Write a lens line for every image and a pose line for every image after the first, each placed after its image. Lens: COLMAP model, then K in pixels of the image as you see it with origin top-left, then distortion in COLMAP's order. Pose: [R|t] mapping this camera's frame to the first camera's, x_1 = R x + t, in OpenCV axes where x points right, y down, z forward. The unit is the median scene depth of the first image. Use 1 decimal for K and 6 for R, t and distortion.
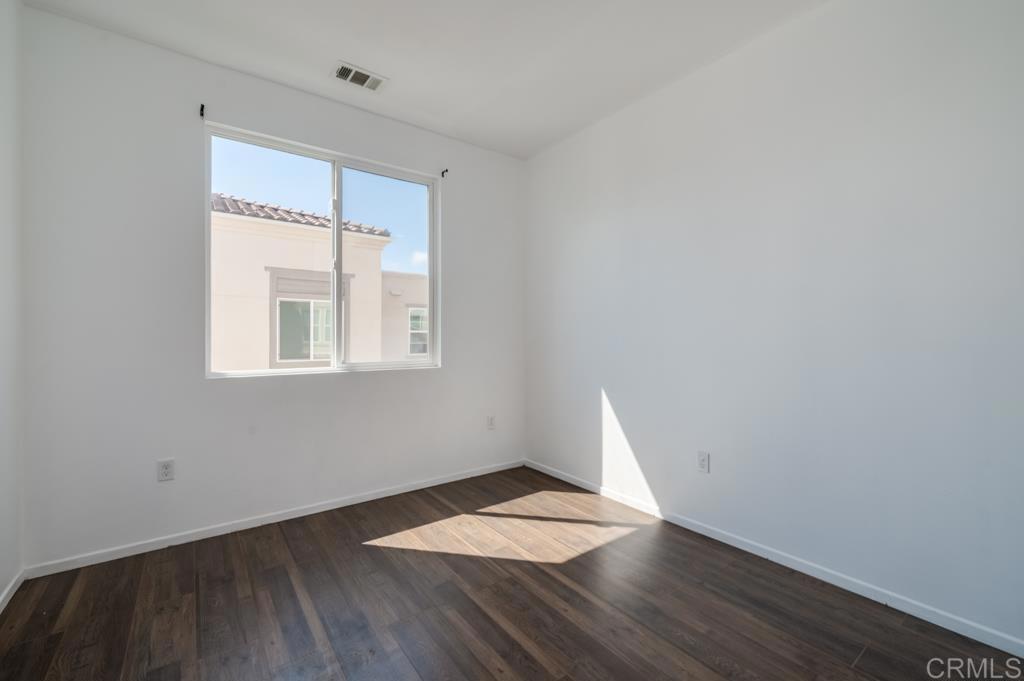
lens RADIAL K [[437.6, 0, 515.6], [0, 437.6, 342.6], [0, 0, 1]] dist [-0.002446, -0.000499]
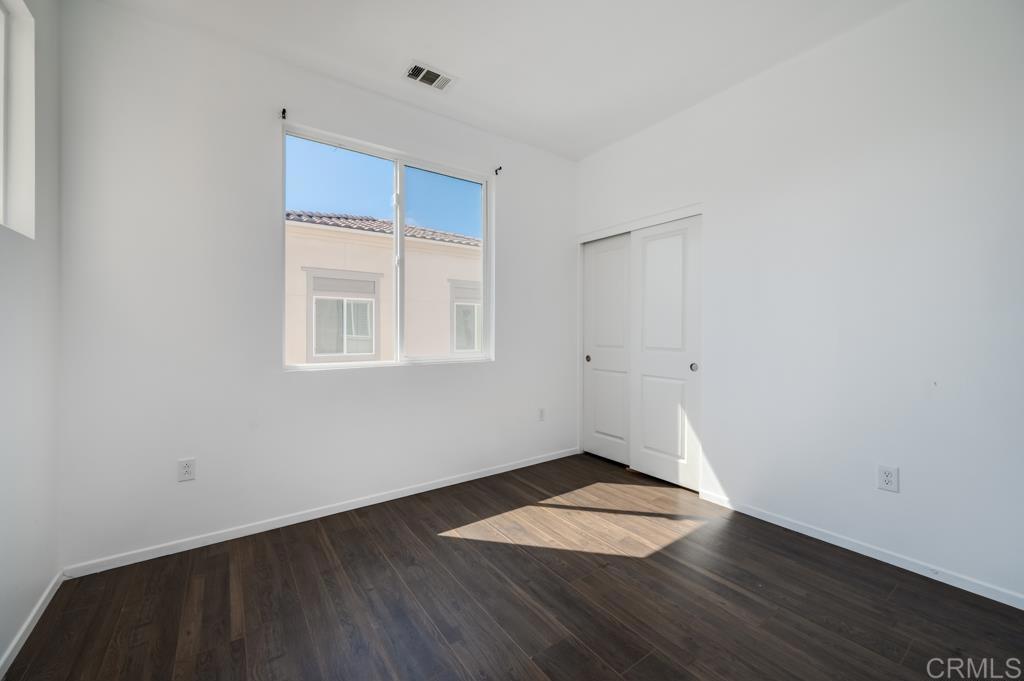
lens RADIAL K [[416.9, 0, 509.9], [0, 416.9, 335.1], [0, 0, 1]] dist [0.000646, -0.000017]
pose [[0.999352, -0.005751, -0.035524, -0.125957], [0.005581, 0.999972, -0.004898, 0.002516], [0.035551, 0.004697, 0.999357, 0.031918]]
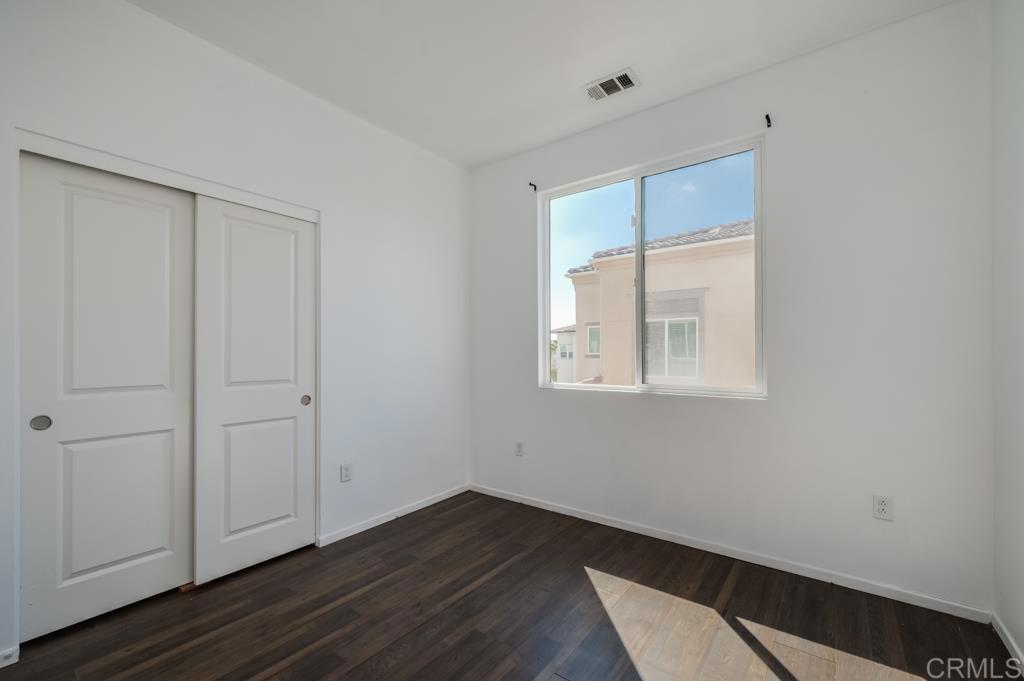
lens RADIAL K [[437.6, 0, 504.0], [0, 437.6, 343.8], [0, 0, 1]] dist [-0.002446, -0.000499]
pose [[0.249722, -0.015808, -0.968189, 0.477191], [-0.009190, 0.999783, -0.018694, -0.016860], [0.968274, 0.013566, 0.249522, 0.491232]]
